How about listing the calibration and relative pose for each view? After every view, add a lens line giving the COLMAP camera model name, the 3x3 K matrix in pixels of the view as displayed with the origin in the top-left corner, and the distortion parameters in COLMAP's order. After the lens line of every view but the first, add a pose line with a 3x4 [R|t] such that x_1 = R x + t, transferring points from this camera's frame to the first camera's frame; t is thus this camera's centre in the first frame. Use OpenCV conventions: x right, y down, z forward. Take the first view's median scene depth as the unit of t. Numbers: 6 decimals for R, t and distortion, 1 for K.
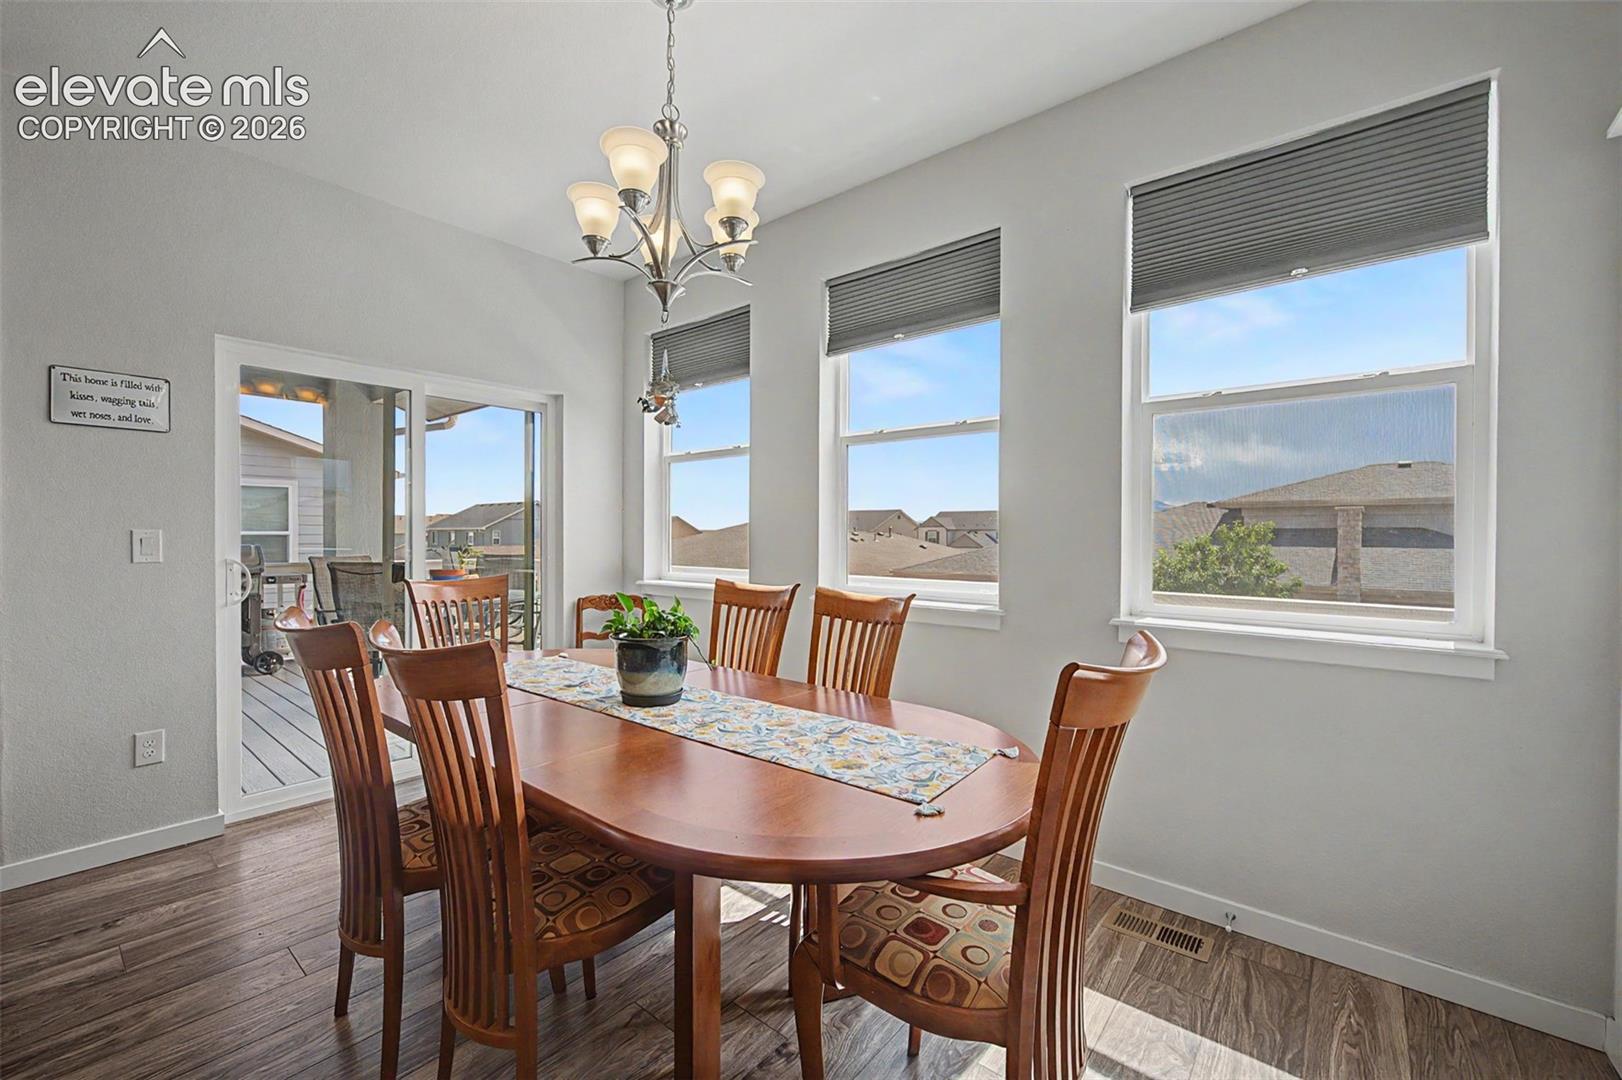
lens RADIAL K [[659.3, 0, 810.6], [0, 659.3, 541.2], [0, 0, 1]] dist [-0.001849, -0.000244]
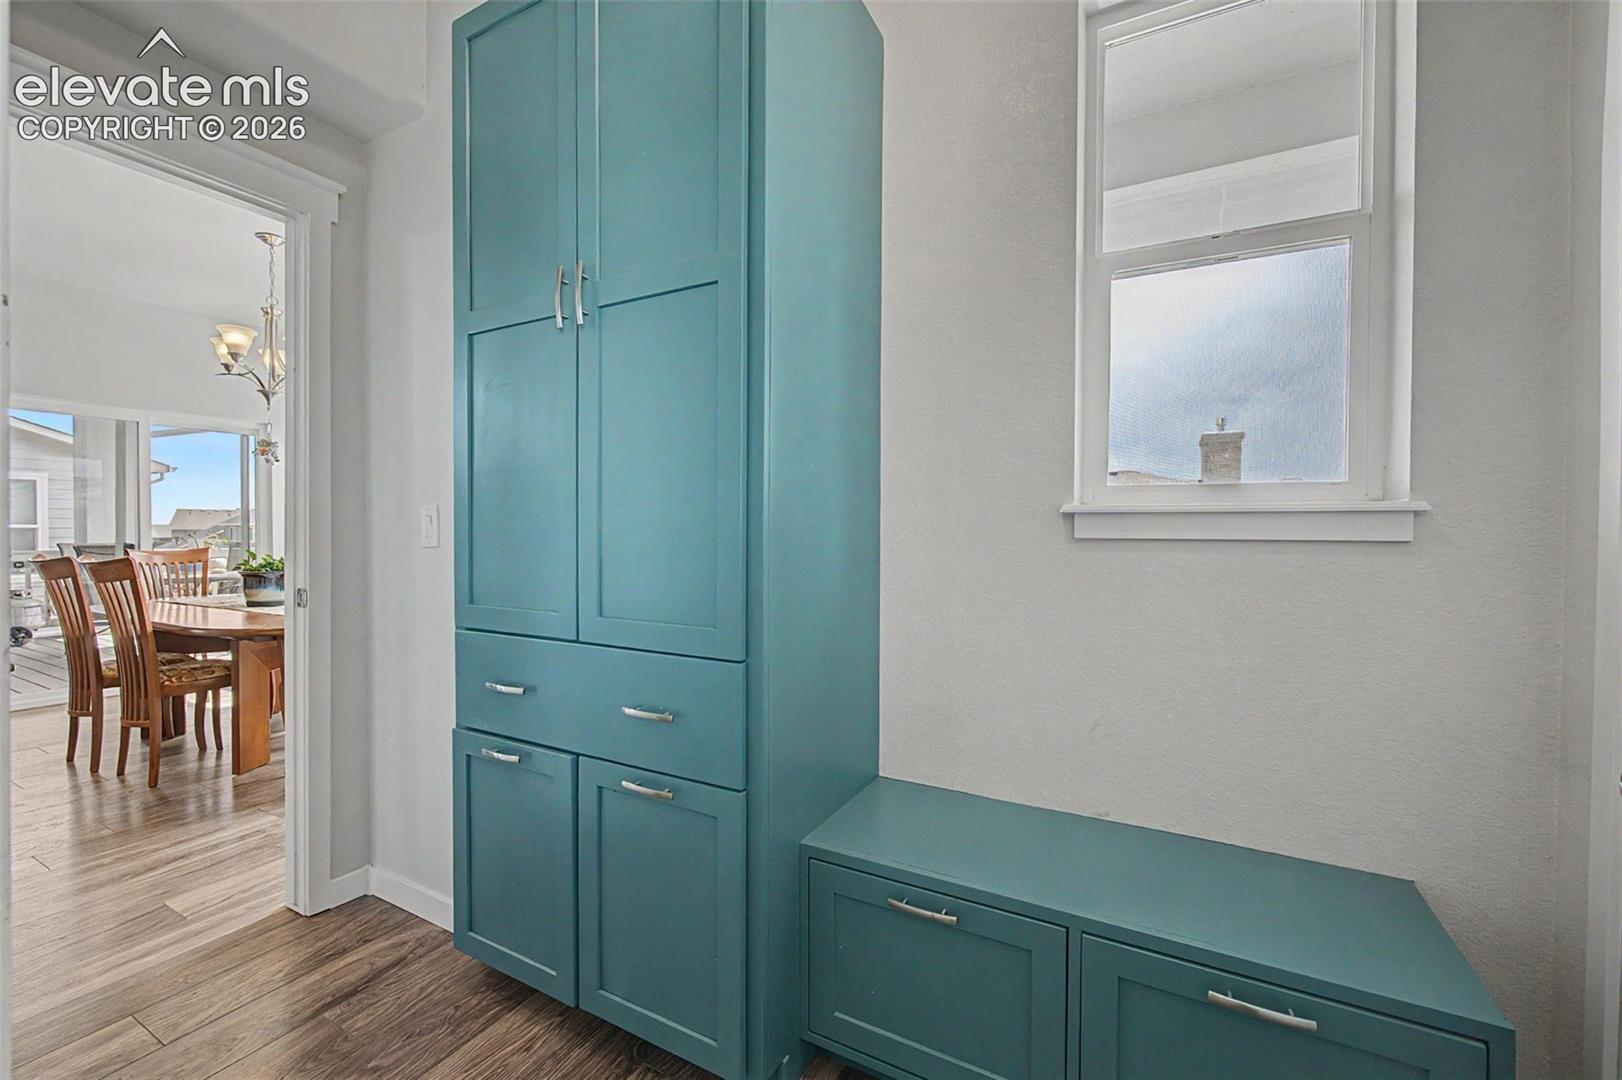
lens RADIAL K [[659.3, 0, 811.2], [0, 659.3, 532.1], [0, 0, 1]] dist [-0.001849, -0.000244]
pose [[0.980784, -0.007928, 0.194935, 1.060715], [0.008572, 0.999960, -0.002461, 0.051997], [-0.194908, 0.004085, 0.980813, -1.334813]]
